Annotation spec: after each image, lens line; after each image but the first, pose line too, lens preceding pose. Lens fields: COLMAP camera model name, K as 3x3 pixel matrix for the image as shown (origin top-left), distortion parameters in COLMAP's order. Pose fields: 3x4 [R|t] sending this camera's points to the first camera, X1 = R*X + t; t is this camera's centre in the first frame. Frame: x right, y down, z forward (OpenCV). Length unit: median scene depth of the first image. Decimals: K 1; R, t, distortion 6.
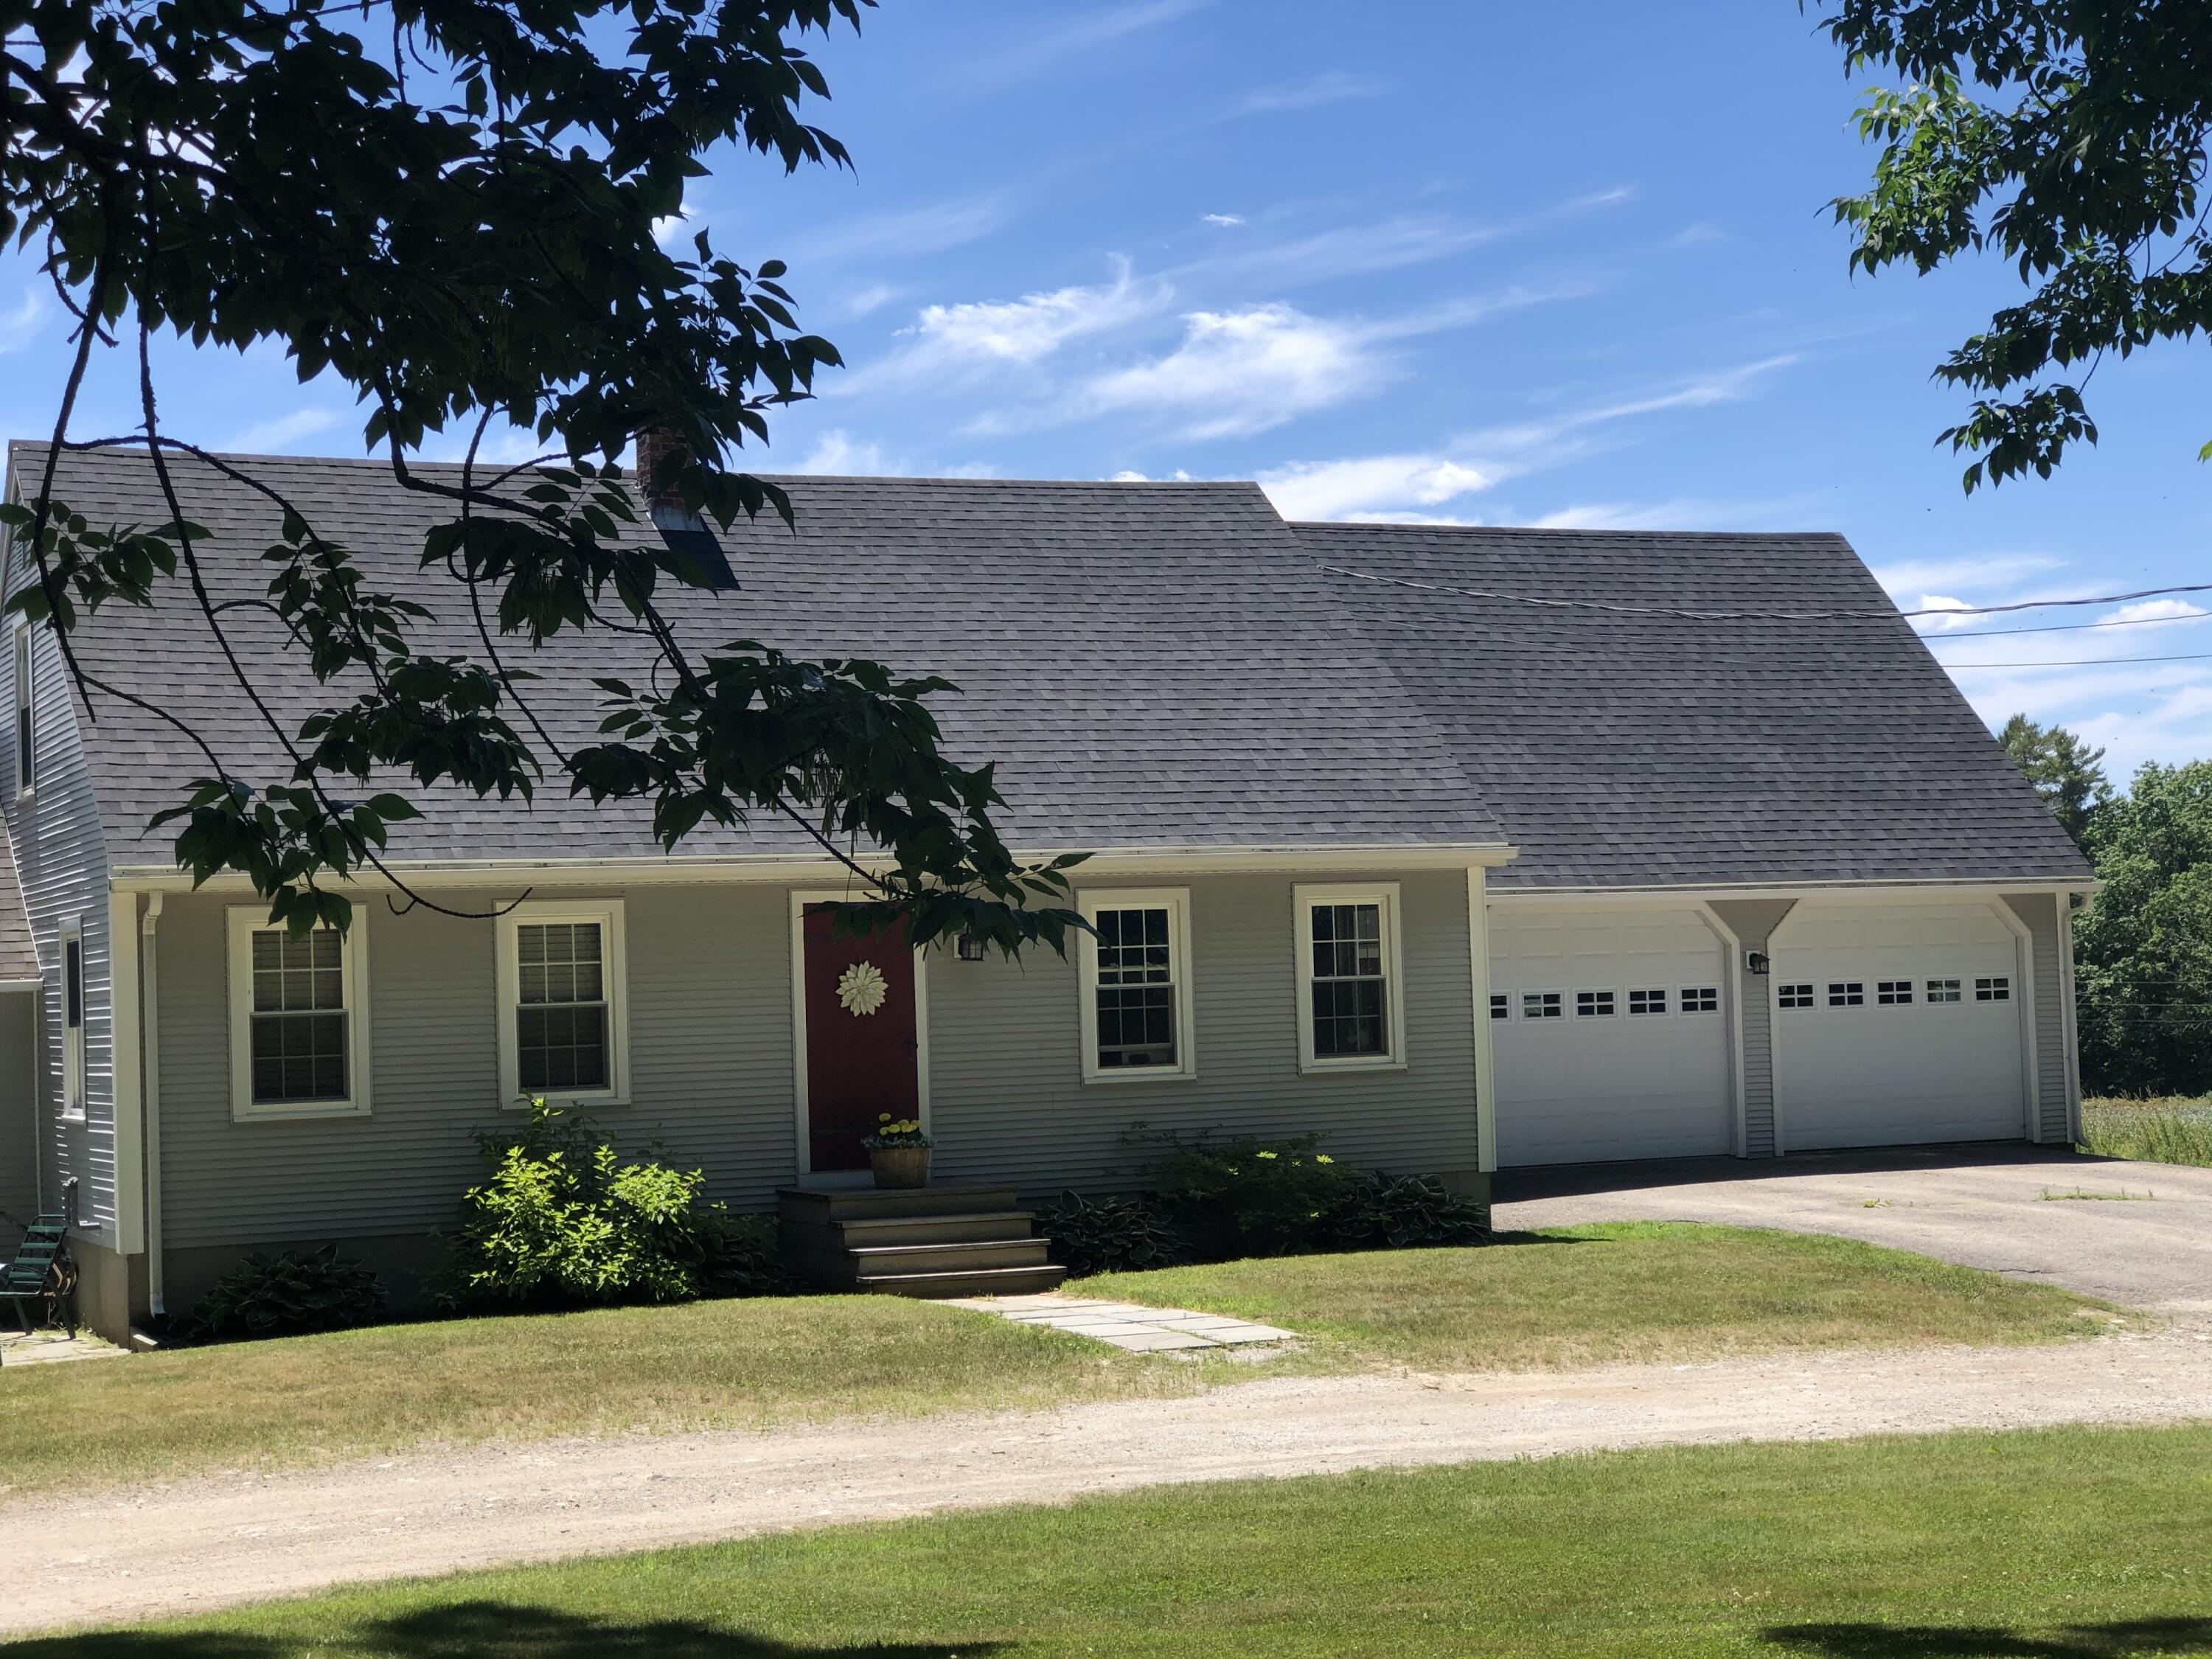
lens RADIAL K [[3602.6, 0, 1188.7], [0, 3602.6, 1041.9], [0, 0, 1]] dist [0.001204, 0.868686]
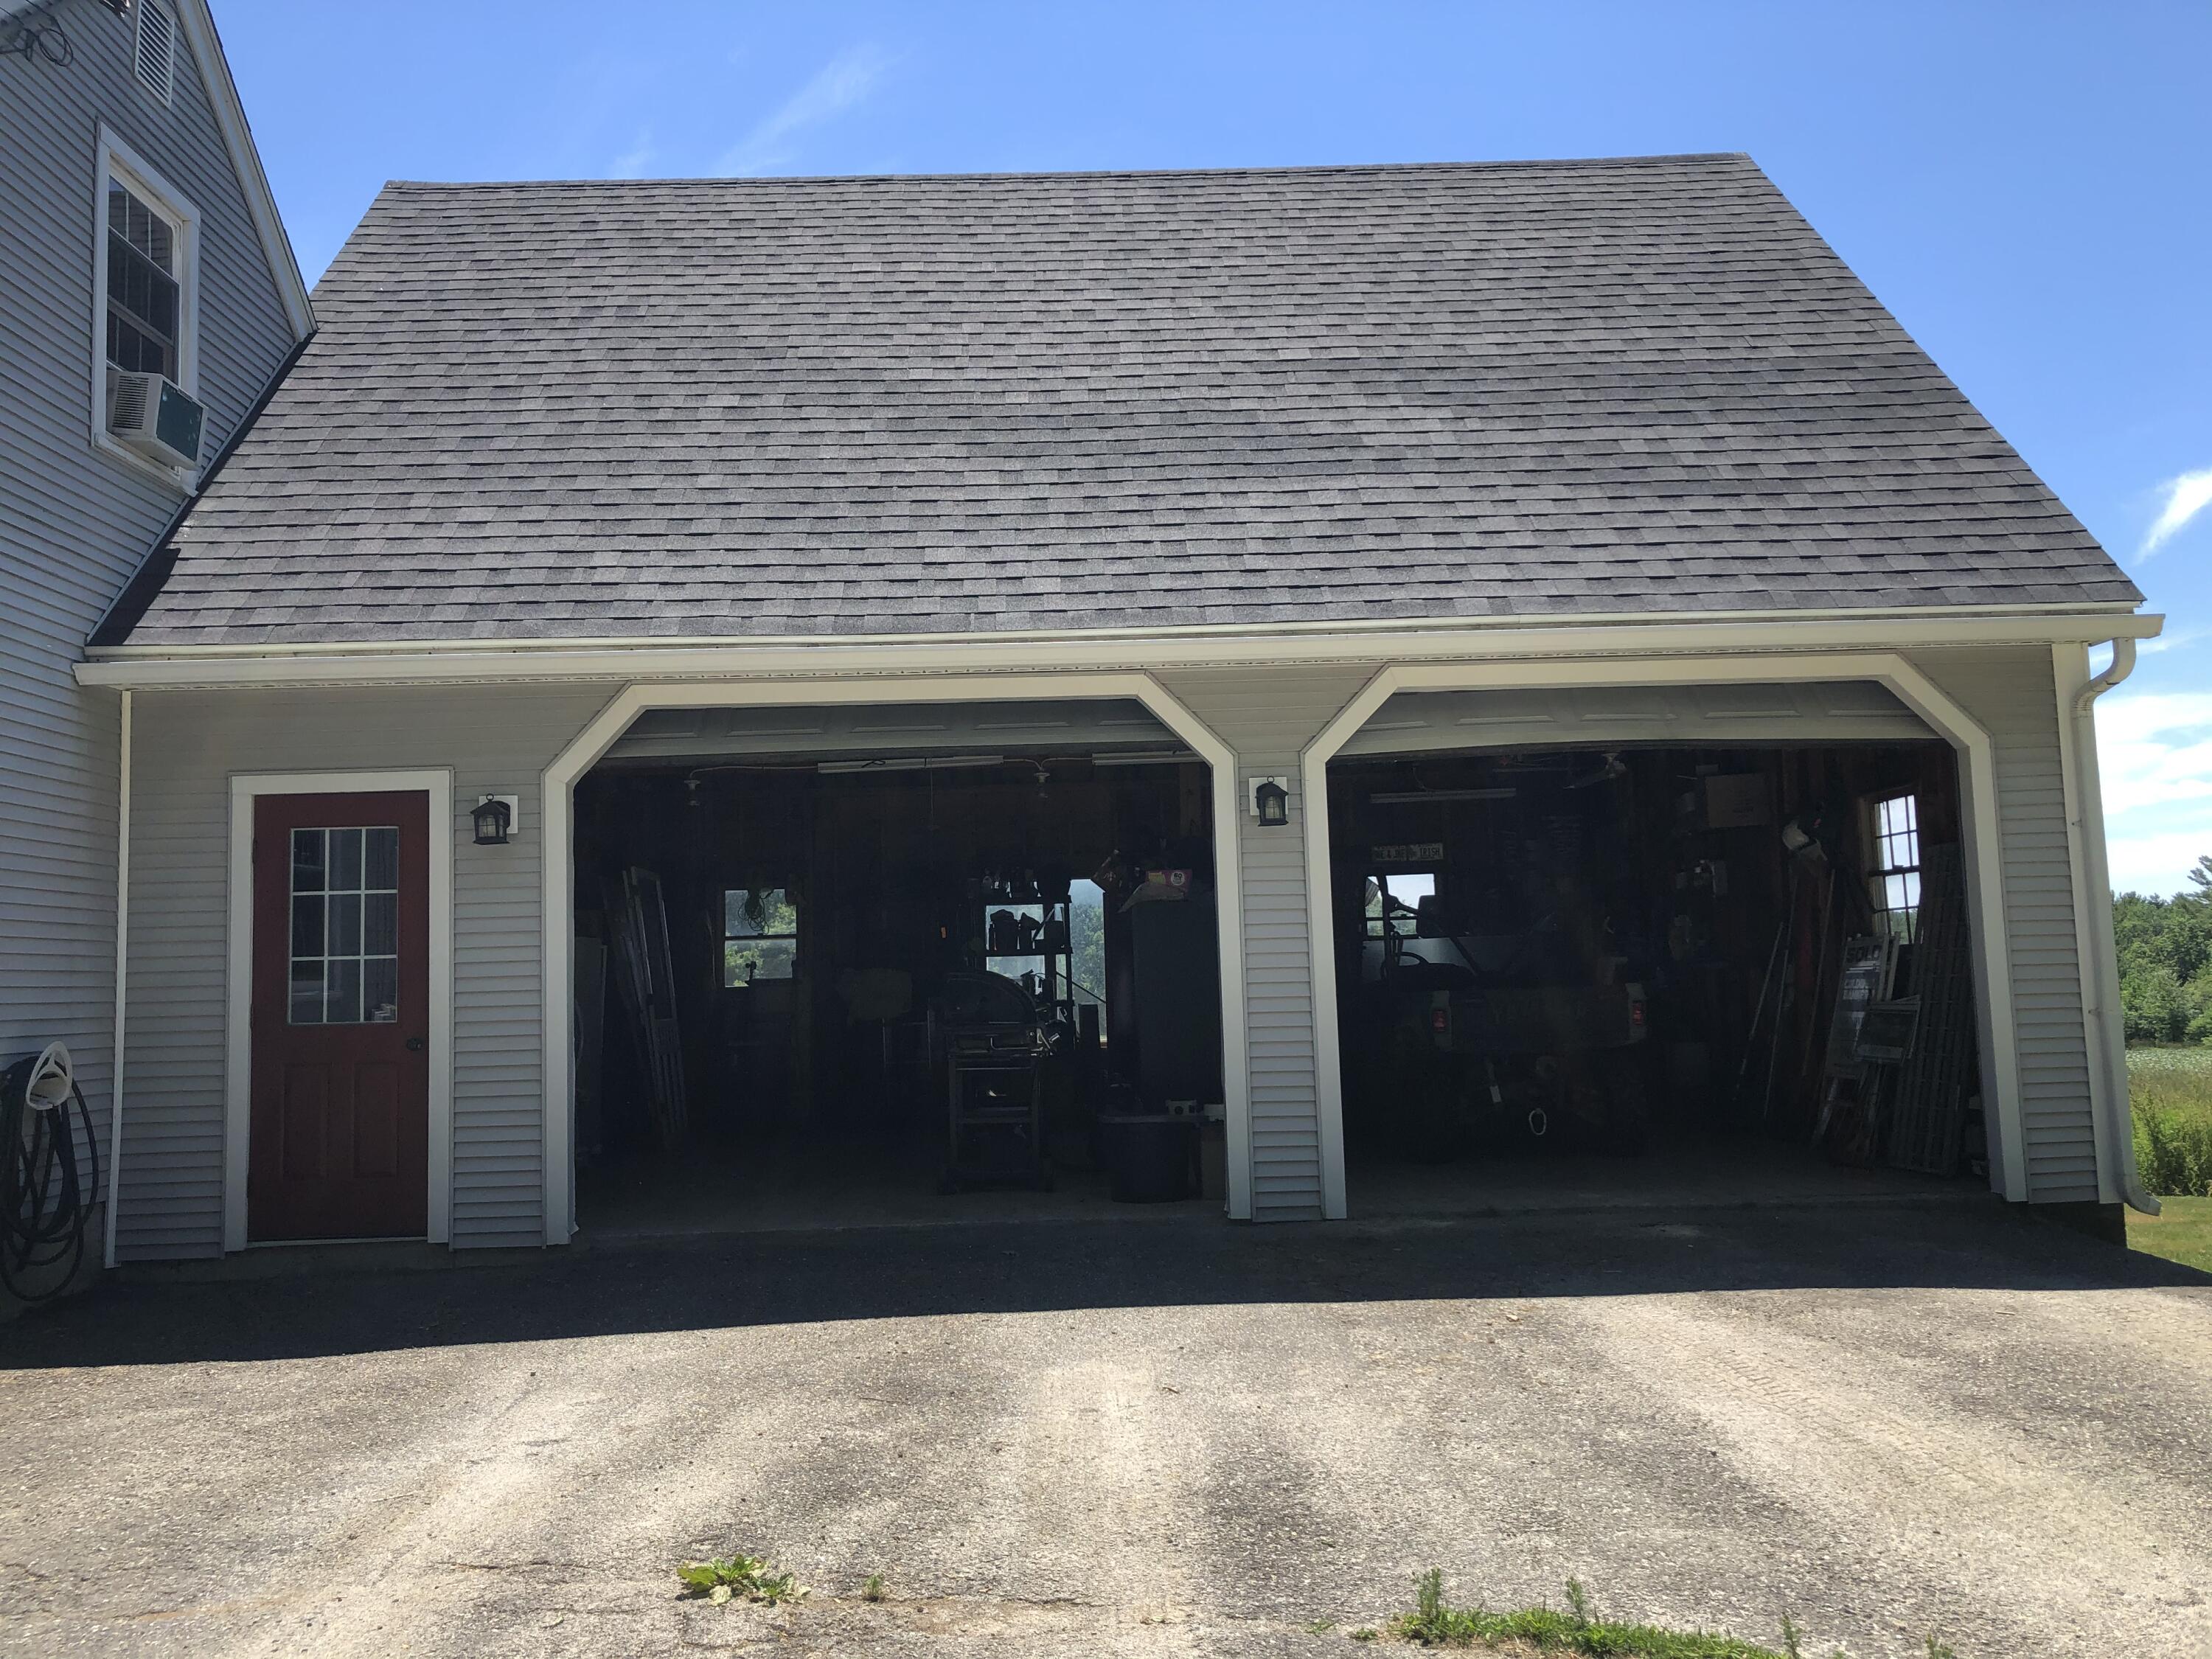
lens RADIAL K [[1755.0, 0, 1084.3], [0, 1755.0, 829.0], [0, 0, 1]] dist [-0.006074, -0.038524]
pose [[0.900356, -0.022510, -0.434572, 0.281426], [-0.010983, 0.997168, -0.074406, -0.001338], [0.435016, 0.071764, 0.897558, 0.936594]]
